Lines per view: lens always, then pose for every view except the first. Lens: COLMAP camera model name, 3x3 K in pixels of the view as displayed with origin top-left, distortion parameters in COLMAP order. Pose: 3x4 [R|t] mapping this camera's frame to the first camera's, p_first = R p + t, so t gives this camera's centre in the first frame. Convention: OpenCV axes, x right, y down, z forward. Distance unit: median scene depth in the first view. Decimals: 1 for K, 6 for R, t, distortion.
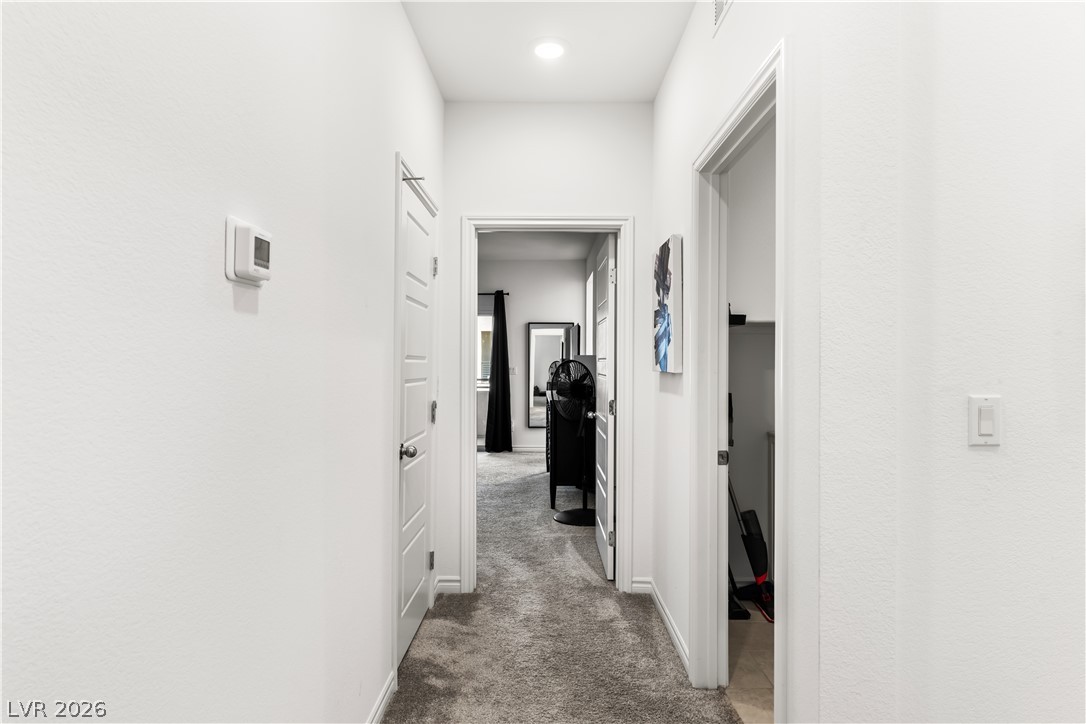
lens RADIAL K [[591.7, 0, 543.0], [0, 591.7, 361.8], [0, 0, 1]] dist [0.015749, 0.001389]
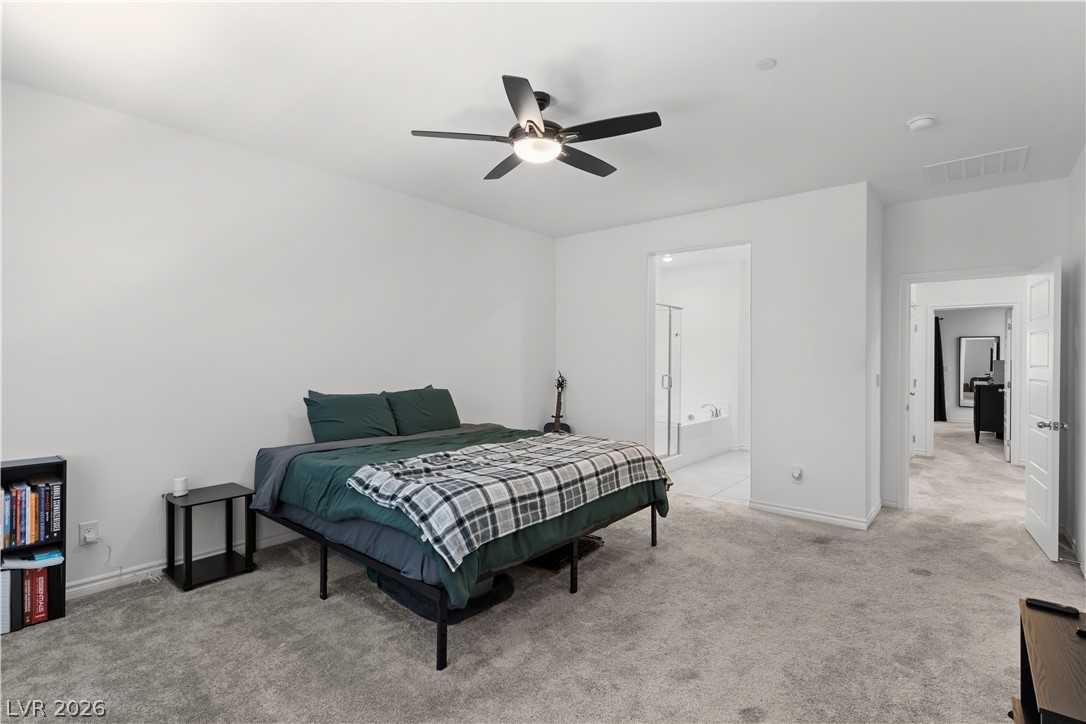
lens RADIAL K [[513.0, 0, 545.4], [0, 513.0, 361.1], [0, 0, 1]] dist [0.008753, -0.001912]
pose [[0.766707, 0.004096, -0.641984, 0.022289], [-0.002929, 0.999992, 0.002881, -0.013032], [0.641991, -0.000329, 0.766712, -1.573492]]
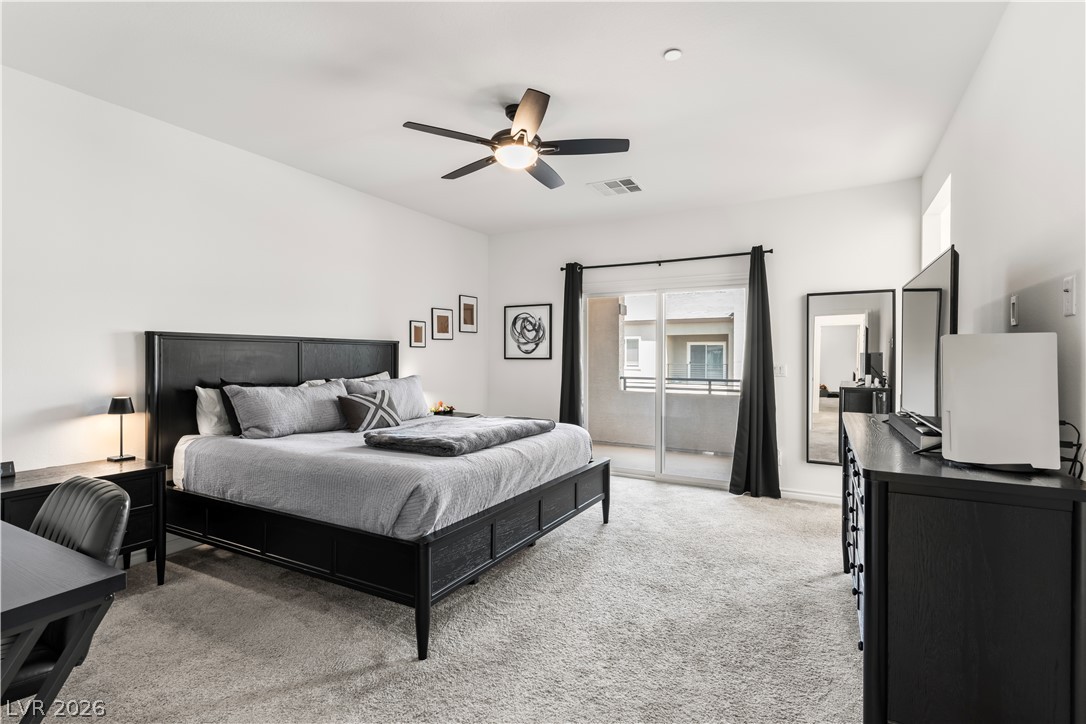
lens RADIAL K [[513.0, 0, 543.7], [0, 513.0, 355.4], [0, 0, 1]] dist [0.008753, -0.001912]
pose [[0.872102, 0.000934, -0.489324, -0.001206], [0.001497, 0.999988, 0.004578, -0.004417], [0.489322, -0.004725, 0.872090, 0.371538]]
